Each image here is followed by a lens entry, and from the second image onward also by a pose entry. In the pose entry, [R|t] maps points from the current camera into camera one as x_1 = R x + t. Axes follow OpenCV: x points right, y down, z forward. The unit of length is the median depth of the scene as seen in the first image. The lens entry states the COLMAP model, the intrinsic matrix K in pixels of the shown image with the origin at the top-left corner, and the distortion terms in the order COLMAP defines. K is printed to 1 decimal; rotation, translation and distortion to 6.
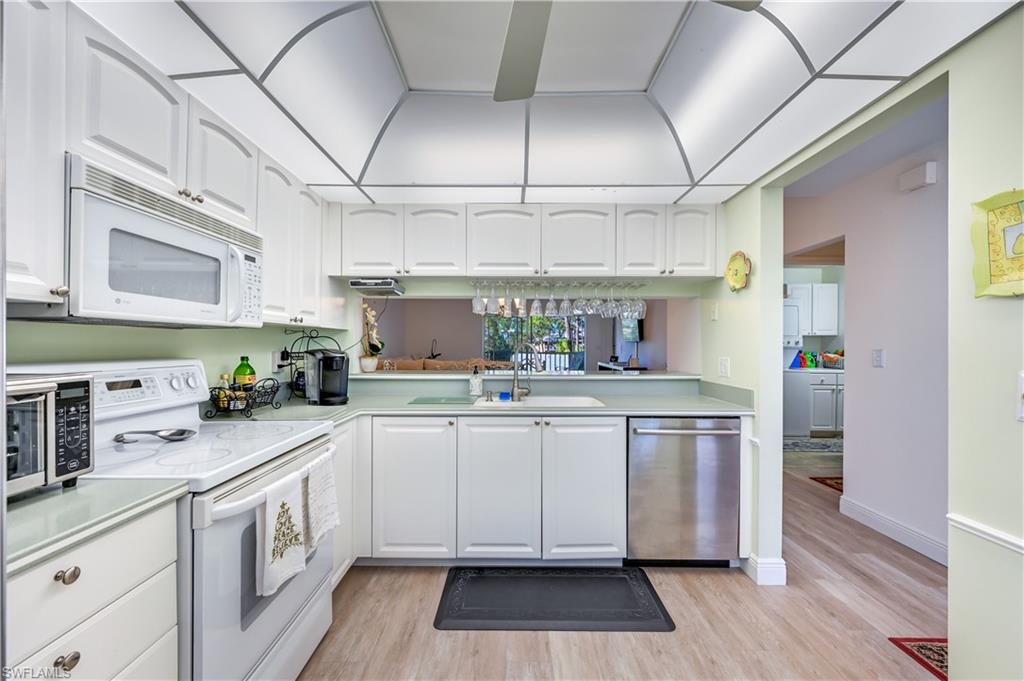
lens RADIAL K [[405.0, 0, 512.0], [0, 405.0, 340.5], [0, 0, 1]] dist [0.000222, 0.000097]
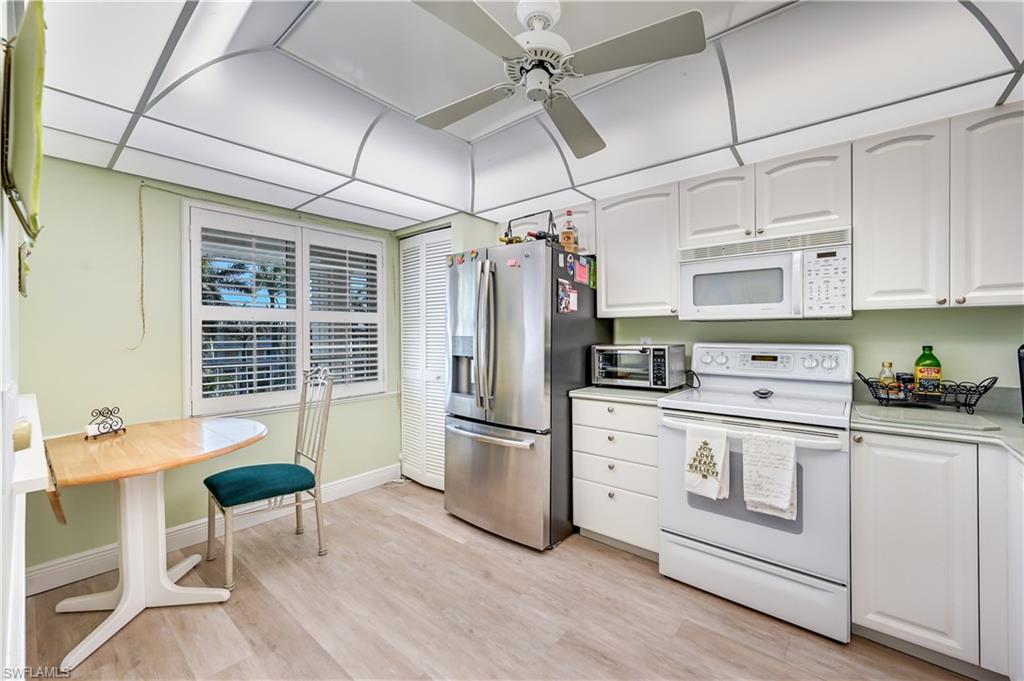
lens RADIAL K [[413.8, 0, 513.4], [0, 413.8, 333.4], [0, 0, 1]] dist [-0.000341, 0.000125]
pose [[-0.643421, 0.001610, -0.765511, 0.853269], [0.009562, 0.999937, -0.005934, 0.011140], [0.765453, -0.011138, -0.643396, 1.193185]]
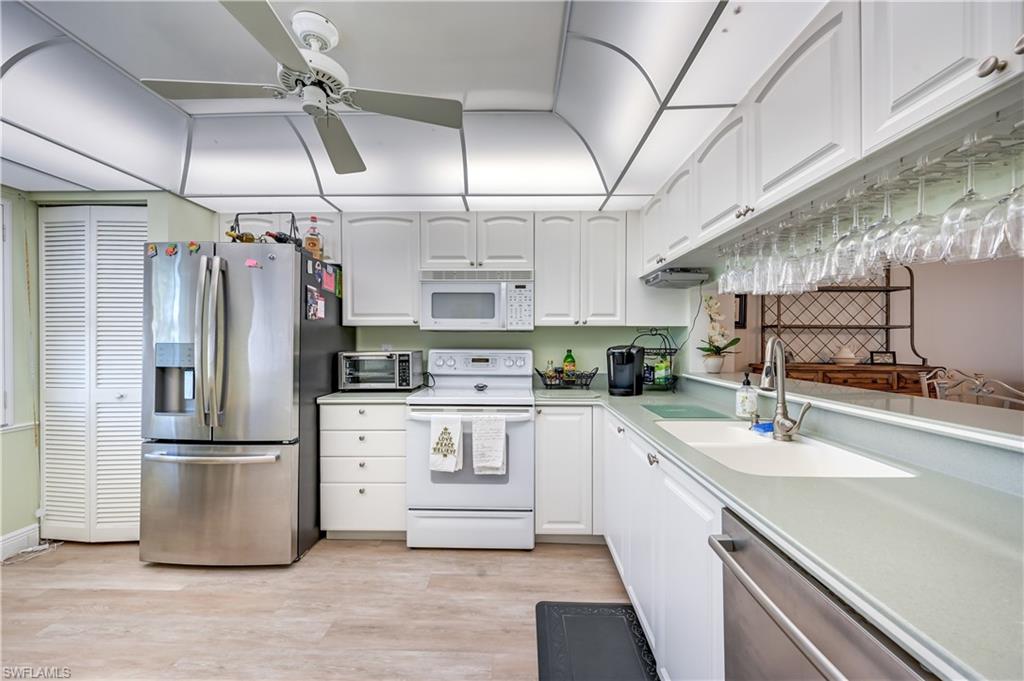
lens RADIAL K [[405.0, 0, 512.0], [0, 405.0, 340.5], [0, 0, 1]] dist [0.000222, 0.000097]
pose [[-0.026433, -0.002354, -0.999648, 1.042804], [0.006223, 0.999977, -0.002519, 0.012357], [0.999631, -0.006287, -0.026418, 1.124132]]
